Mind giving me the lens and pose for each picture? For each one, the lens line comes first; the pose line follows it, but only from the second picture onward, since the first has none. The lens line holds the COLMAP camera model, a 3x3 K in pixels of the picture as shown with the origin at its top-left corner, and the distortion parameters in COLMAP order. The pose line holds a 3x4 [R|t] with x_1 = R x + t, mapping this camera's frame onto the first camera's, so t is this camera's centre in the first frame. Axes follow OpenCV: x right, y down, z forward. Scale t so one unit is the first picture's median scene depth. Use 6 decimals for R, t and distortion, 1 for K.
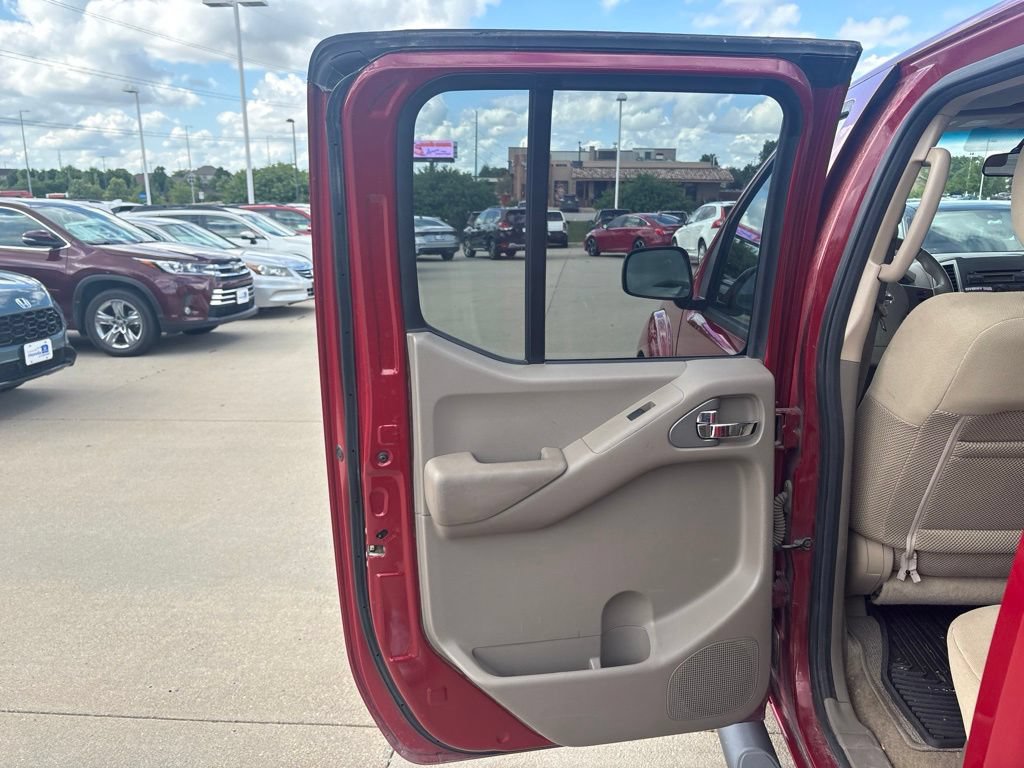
lens RADIAL K [[774.7, 0, 525.4], [0, 774.7, 383.8], [0, 0, 1]] dist [0.038916, -0.043156]
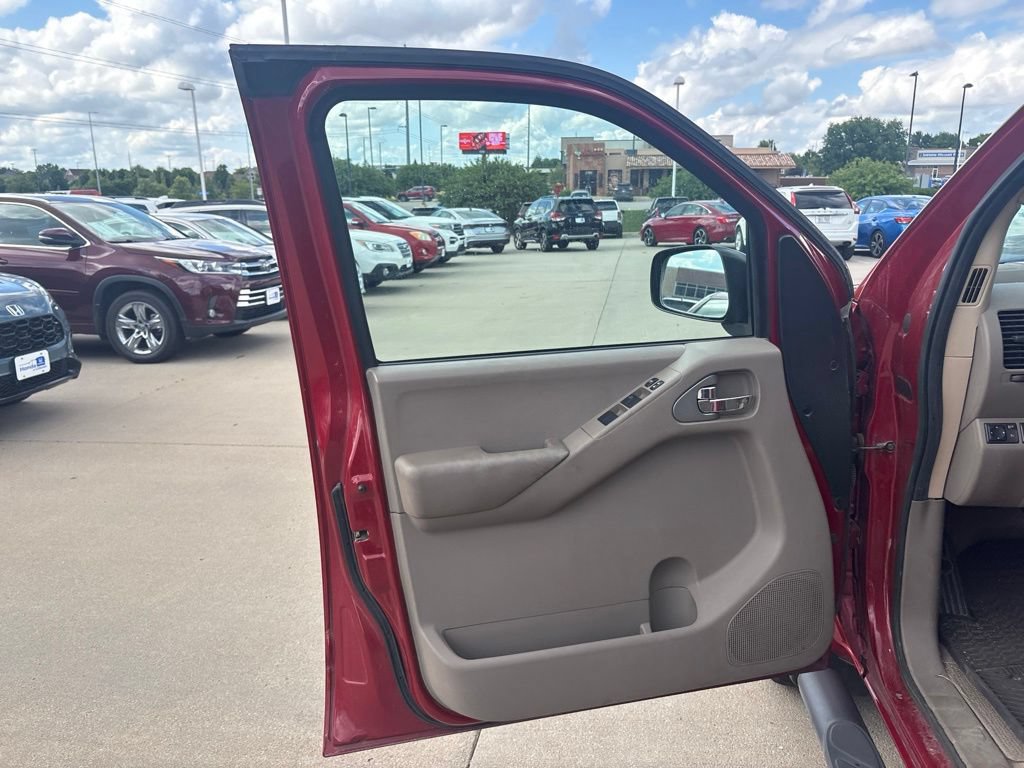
lens RADIAL K [[774.7, 0, 517.6], [0, 774.7, 379.9], [0, 0, 1]] dist [0.038916, -0.043156]
pose [[0.997018, 0.000862, -0.077170, -0.000866], [-0.000402, 0.999982, 0.005975, -0.006358], [0.077173, -0.005927, 0.997000, 0.033704]]
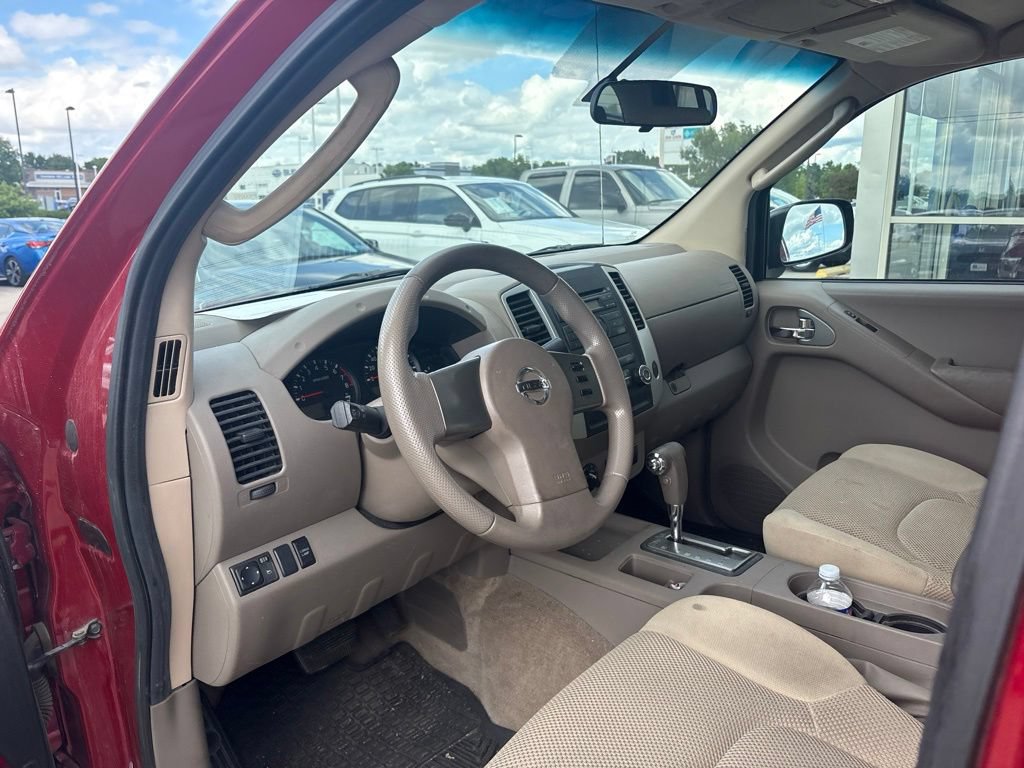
lens RADIAL K [[774.7, 0, 510.3], [0, 774.7, 389.5], [0, 0, 1]] dist [0.038916, -0.043156]
pose [[0.610984, -0.194981, 0.767255, 0.009607], [0.195248, 0.976369, 0.092642, -0.011900], [-0.767187, 0.093203, 0.634616, 0.057562]]
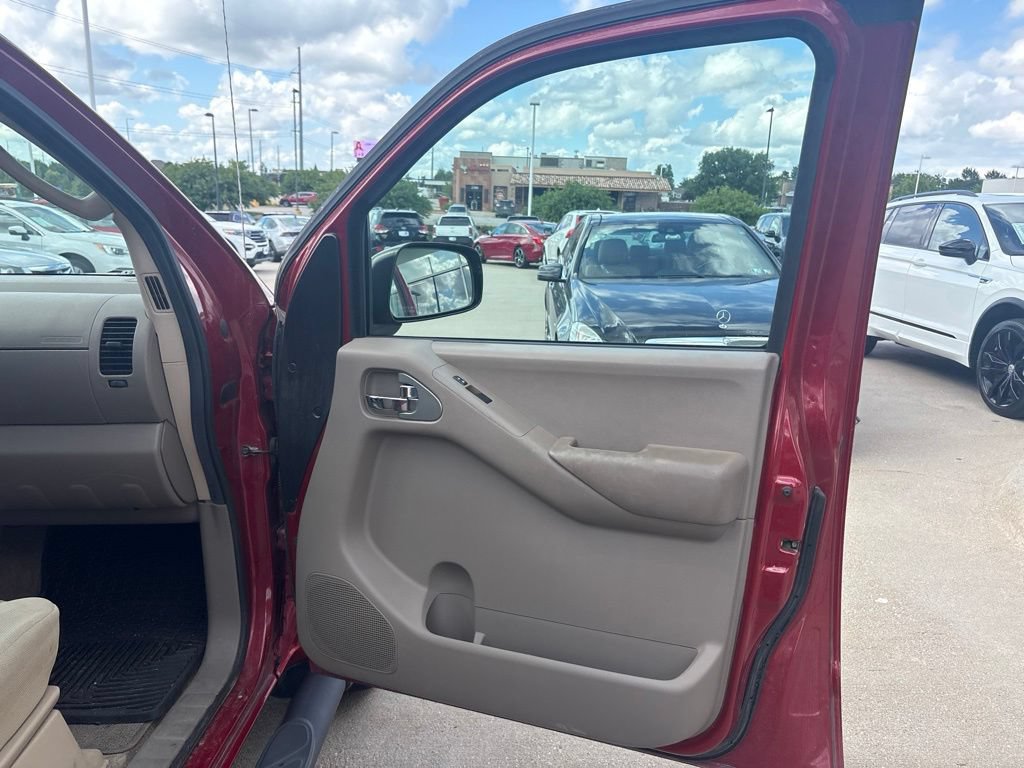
lens RADIAL K [[774.7, 0, 516.3], [0, 774.7, 384.8], [0, 0, 1]] dist [0.038916, -0.043156]
pose [[0.999061, 0.019864, 0.038513, 0.095462], [-0.019666, 0.999791, -0.005518, -0.007870], [-0.038614, 0.004755, 0.999243, 0.032034]]
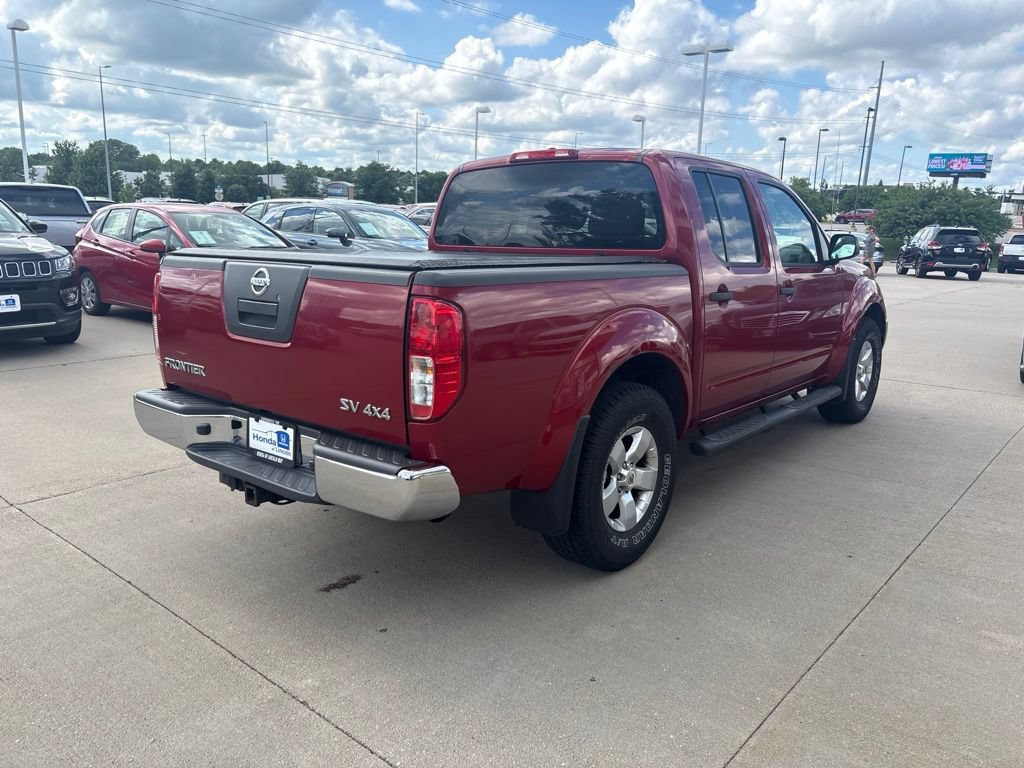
lens RADIAL K [[774.7, 0, 514.7], [0, 774.7, 381.6], [0, 0, 1]] dist [0.038916, -0.043156]
pose [[0.803192, 0.158772, -0.574173, 0.127135], [-0.169548, 0.984894, 0.035171, 0.022007], [0.571084, 0.069101, 0.817978, -0.100827]]
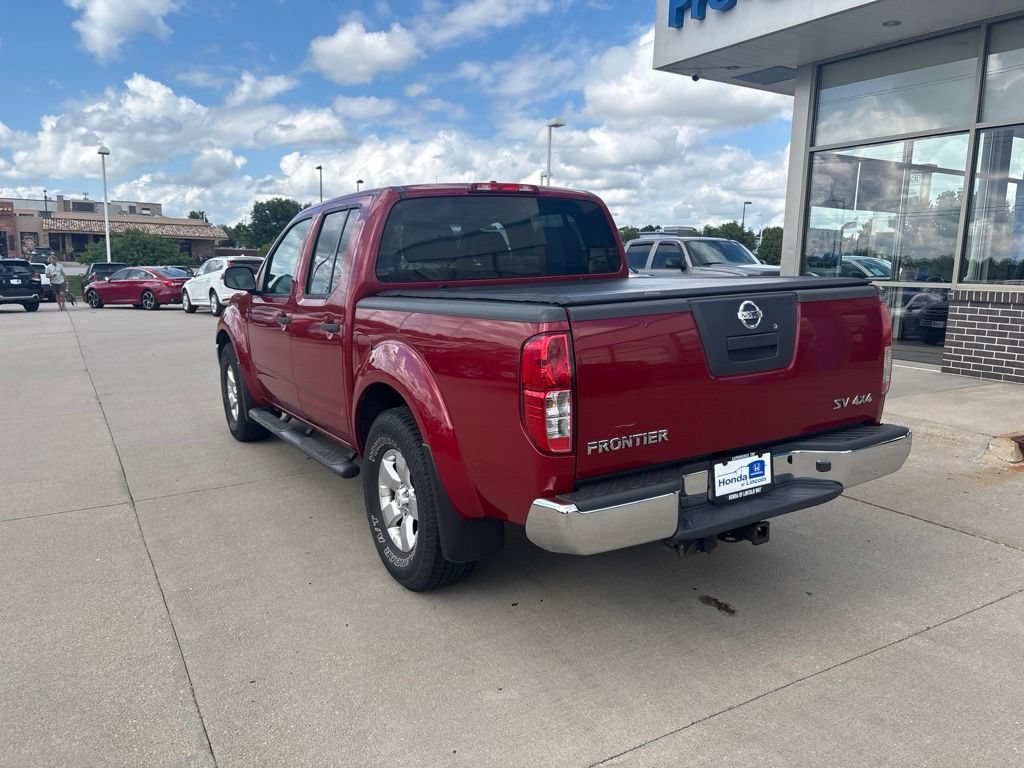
lens RADIAL K [[774.7, 0, 513.7], [0, 774.7, 388.7], [0, 0, 1]] dist [0.038916, -0.043156]
pose [[0.823918, -0.080199, 0.561005, -0.037604], [0.117038, 0.992675, -0.029978, 0.027093], [-0.554492, 0.090358, 0.827269, -0.102313]]
